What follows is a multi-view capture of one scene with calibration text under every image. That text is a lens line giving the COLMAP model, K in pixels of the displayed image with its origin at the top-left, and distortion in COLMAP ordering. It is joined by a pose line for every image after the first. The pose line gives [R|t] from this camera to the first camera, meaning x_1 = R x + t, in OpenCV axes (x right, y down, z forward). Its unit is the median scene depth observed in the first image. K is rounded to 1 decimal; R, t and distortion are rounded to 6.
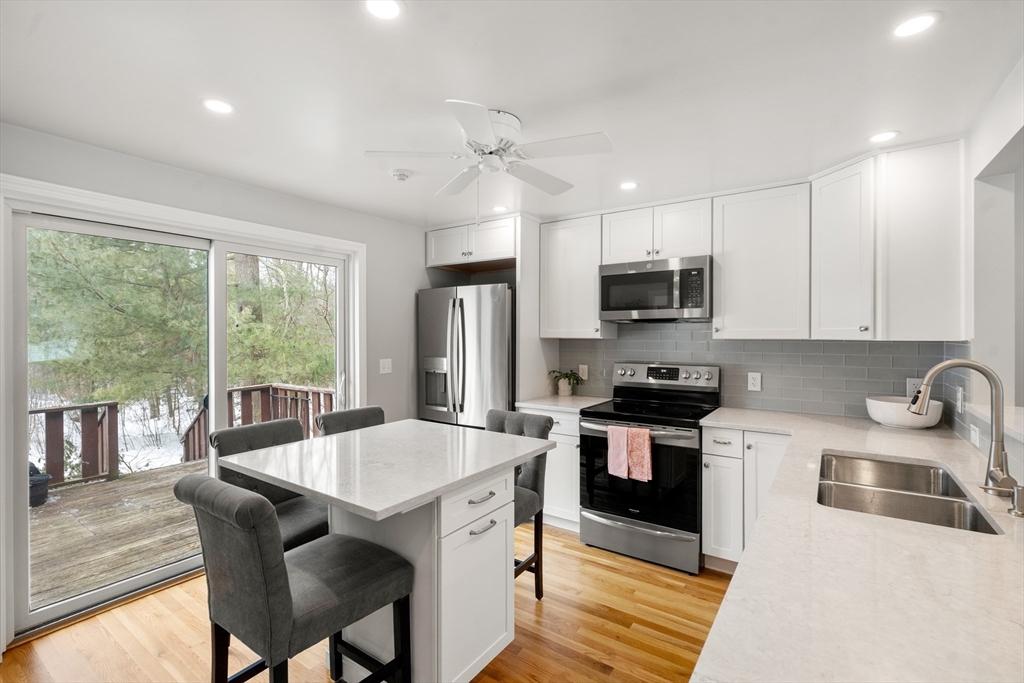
lens RADIAL K [[464.0, 0, 497.7], [0, 464.0, 336.5], [0, 0, 1]] dist [0.004526, 0.001874]
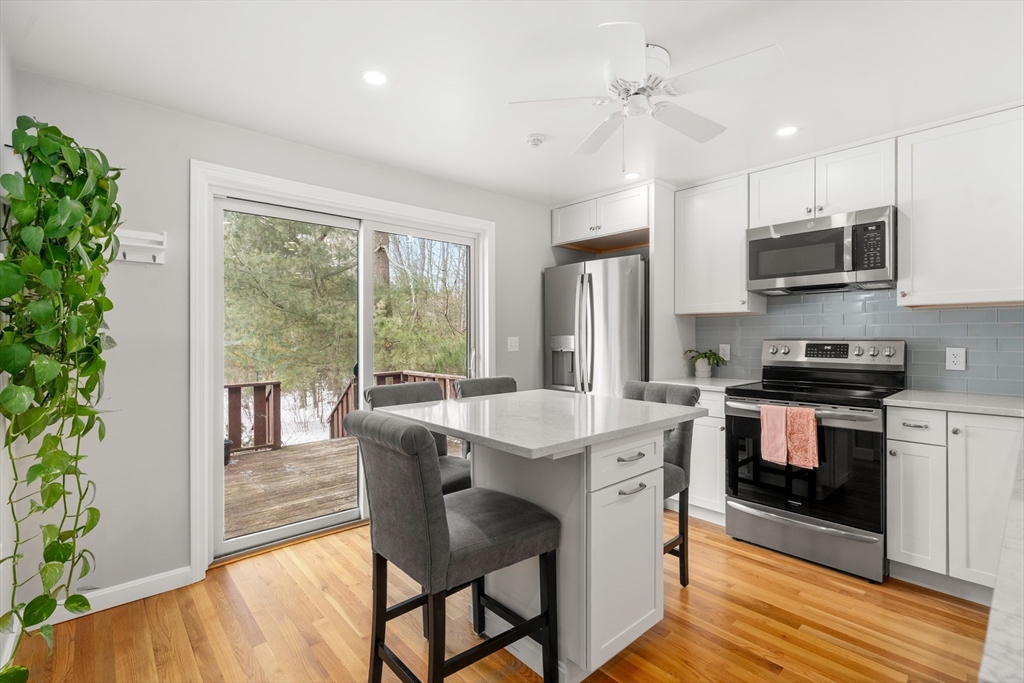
lens RADIAL K [[464.0, 0, 504.8], [0, 464.0, 333.1], [0, 0, 1]] dist [0.004526, 0.001874]
pose [[0.974452, -0.002174, -0.224584, -0.039096], [0.000946, 0.999984, -0.005577, 0.056193], [0.224592, 0.005222, 0.974439, 0.017116]]
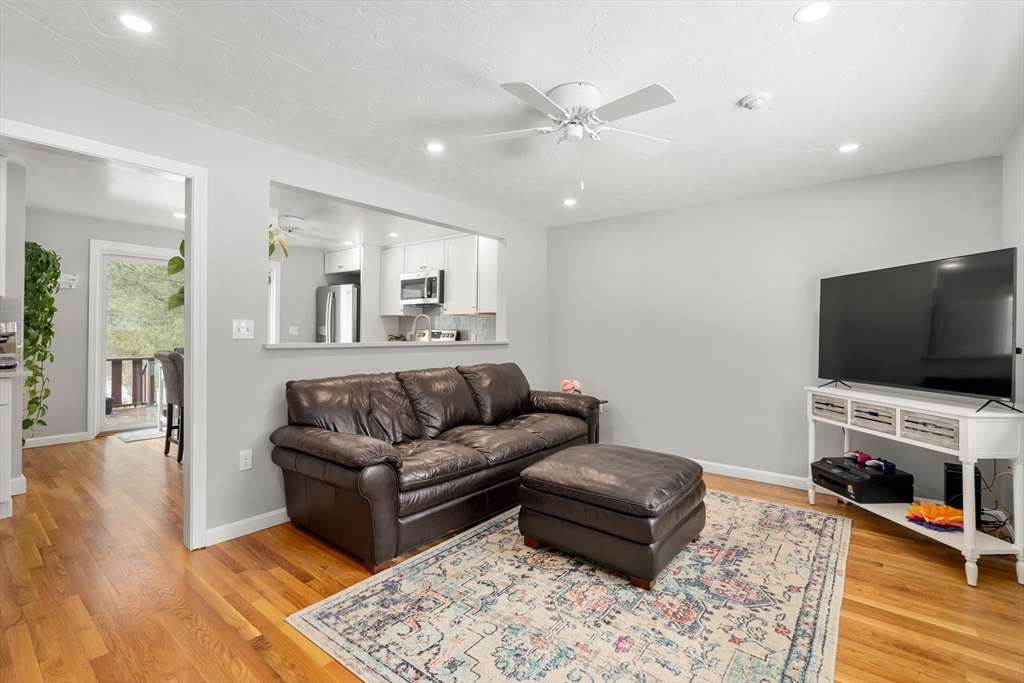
lens RADIAL K [[464.0, 0, 496.4], [0, 464.0, 332.6], [0, 0, 1]] dist [0.004526, 0.001874]
pose [[0.996780, 0.012594, -0.079193, 0.783847], [-0.012493, 0.999920, 0.001767, 0.068706], [0.079209, -0.000772, 0.996858, -0.810419]]
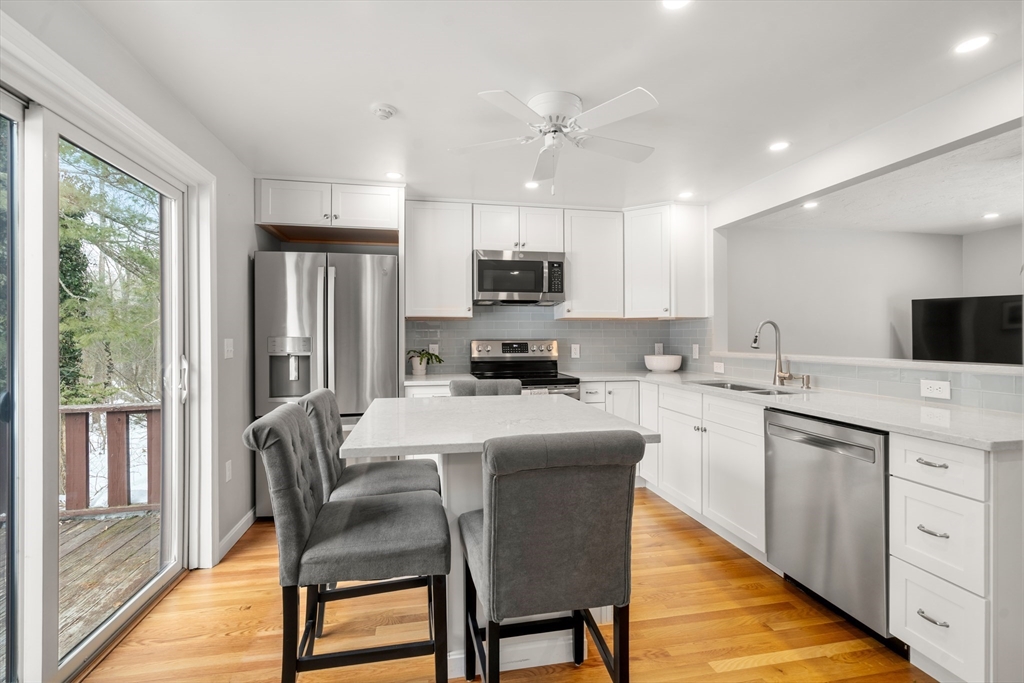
lens RADIAL K [[464.0, 0, 512.4], [0, 464.0, 332.6], [0, 0, 1]] dist [0.004526, 0.001874]
pose [[0.696315, 0.005386, 0.717717, -0.546031], [0.000409, 0.999969, -0.007901, 0.054664], [-0.717737, 0.005795, 0.696291, 0.192482]]
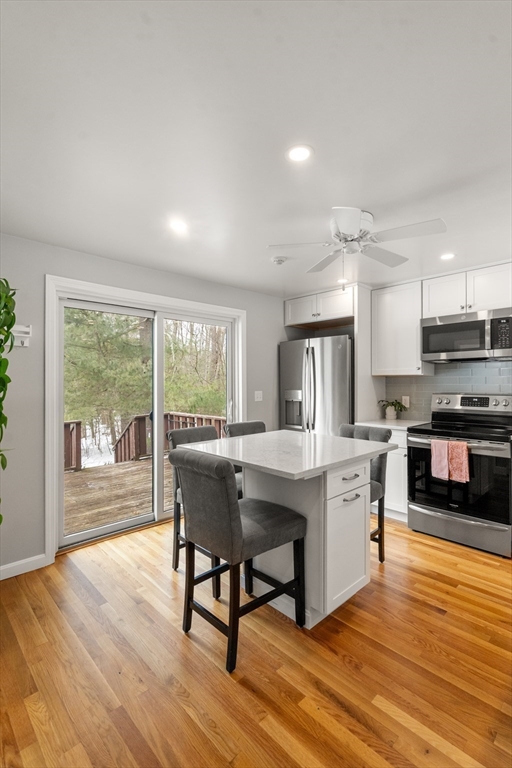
lens RADIAL K [[348.0, 0, 248.3], [0, 348.0, 380.2], [0, 0, 1]] dist [0.004526, 0.001874]
pose [[0.980467, -0.004262, -0.196638, -0.072971], [0.003014, 0.999973, -0.006647, 0.027648], [0.196662, 0.005925, 0.980454, -0.072467]]
